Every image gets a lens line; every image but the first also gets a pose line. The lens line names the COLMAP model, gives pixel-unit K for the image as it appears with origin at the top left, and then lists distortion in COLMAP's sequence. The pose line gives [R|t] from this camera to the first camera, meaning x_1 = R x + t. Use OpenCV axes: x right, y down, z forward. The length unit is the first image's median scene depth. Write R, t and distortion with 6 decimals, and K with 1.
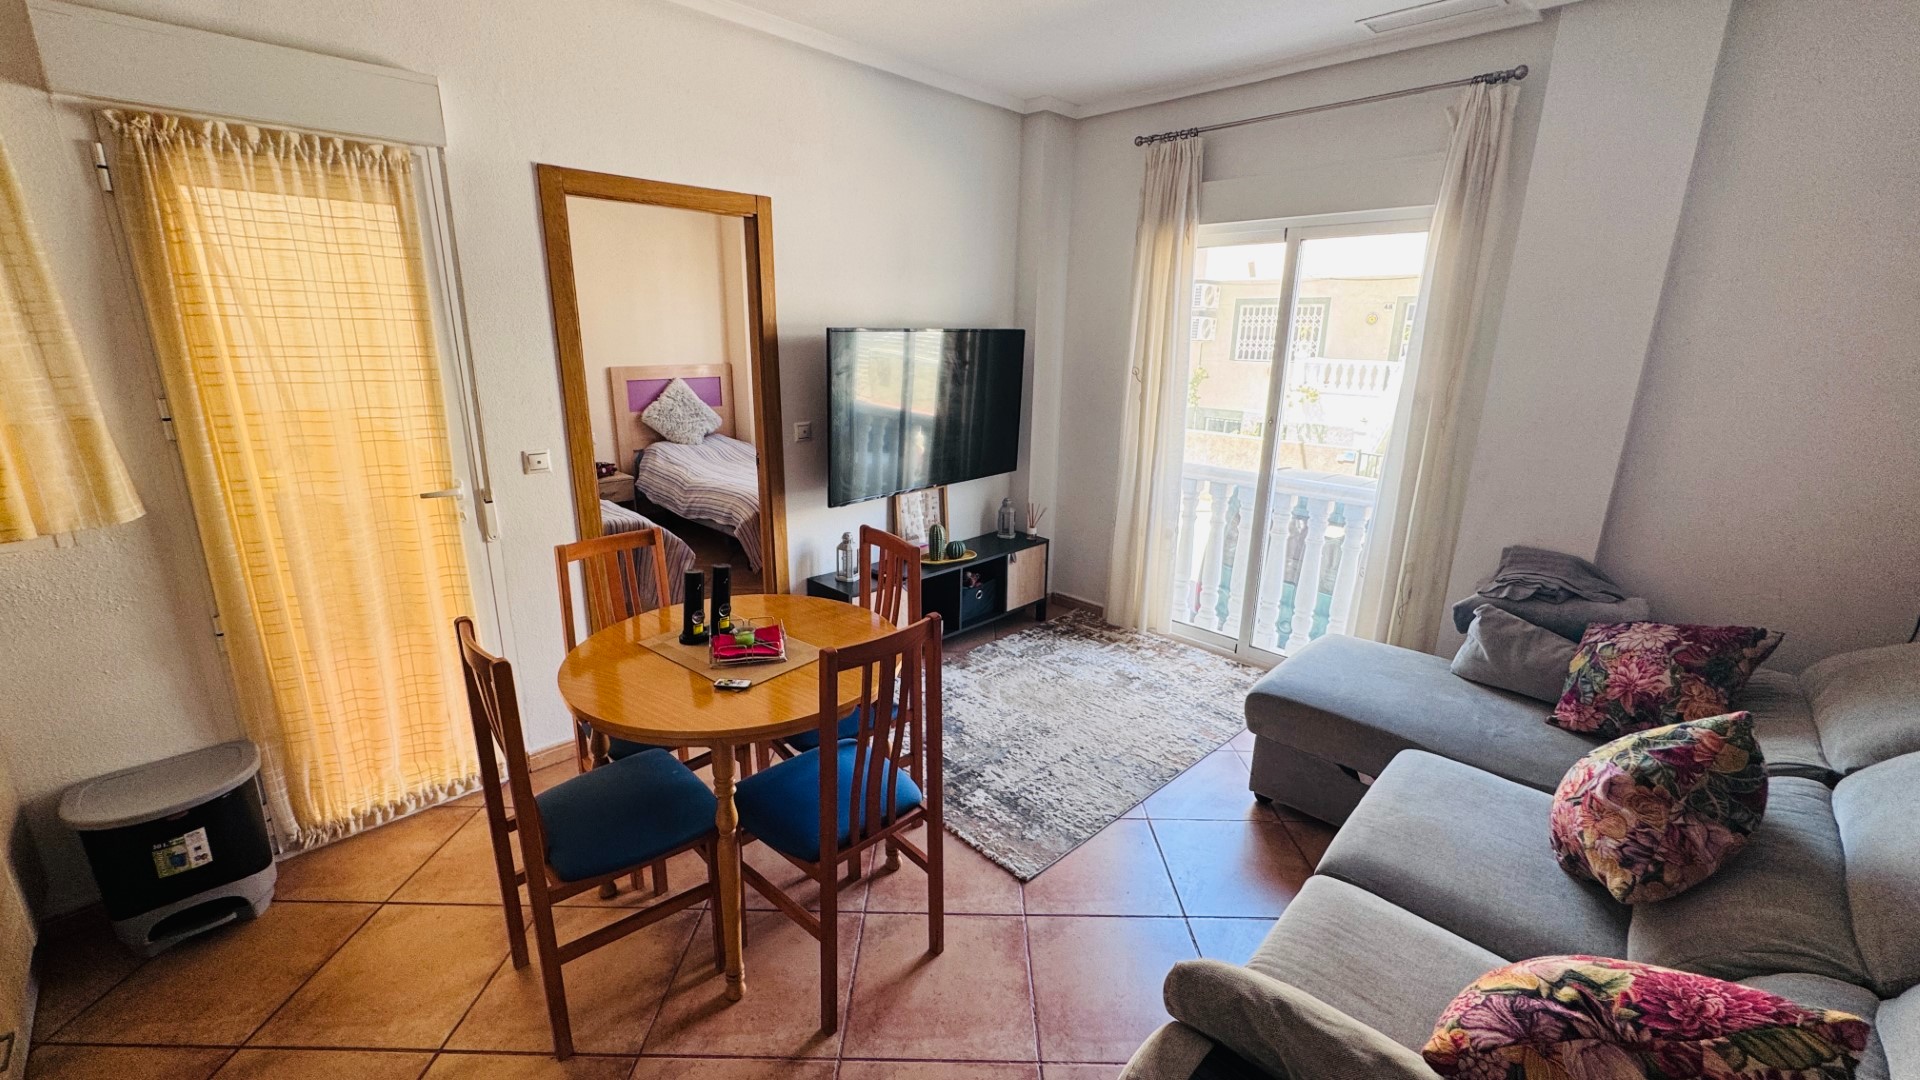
lens RADIAL K [[766.6, 0, 951.4], [0, 766.6, 536.2], [0, 0, 1]] dist [-0.003419, 0.000759]
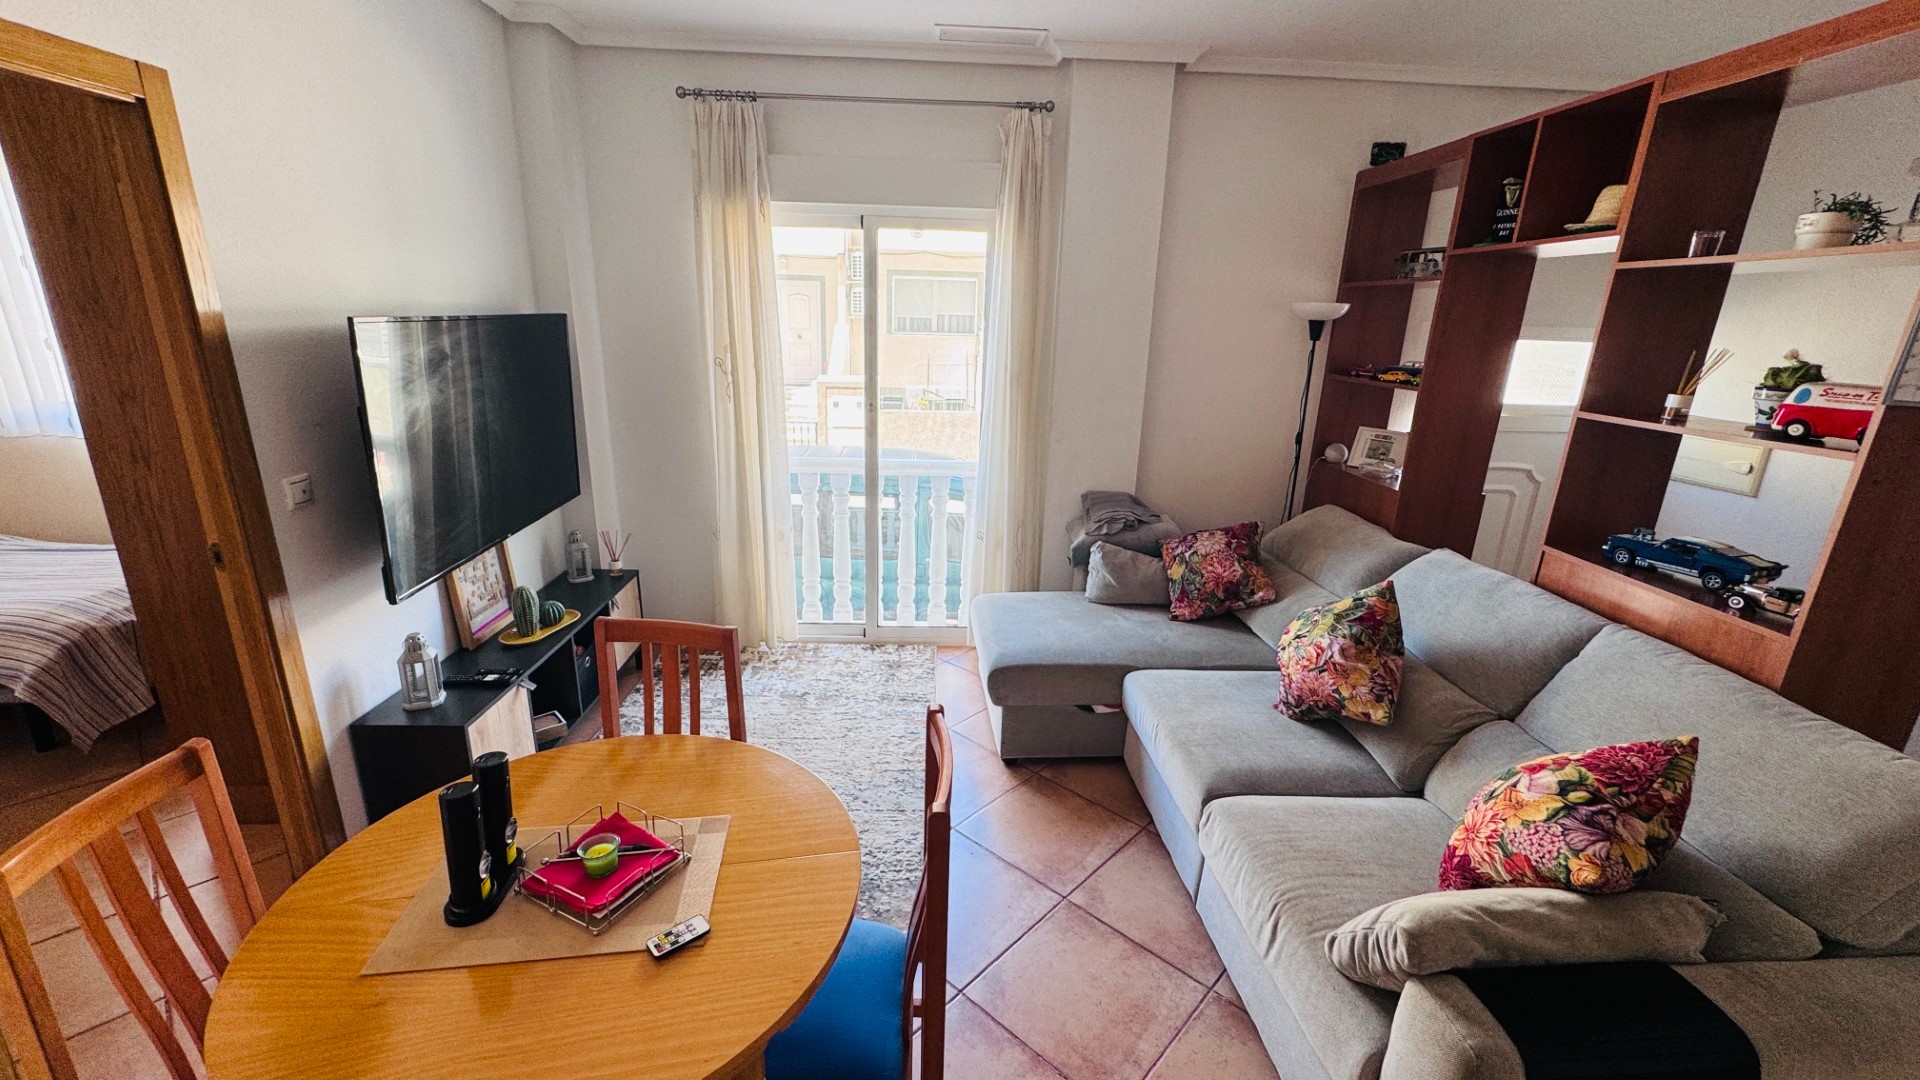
lens RADIAL K [[766.6, 0, 953.7], [0, 766.6, 542.7], [0, 0, 1]] dist [-0.003419, 0.000759]
pose [[0.677479, -0.207646, 0.705624, -0.340346], [0.176658, 0.977180, 0.117946, -0.097281], [-0.714012, 0.044748, 0.698702, 0.281103]]
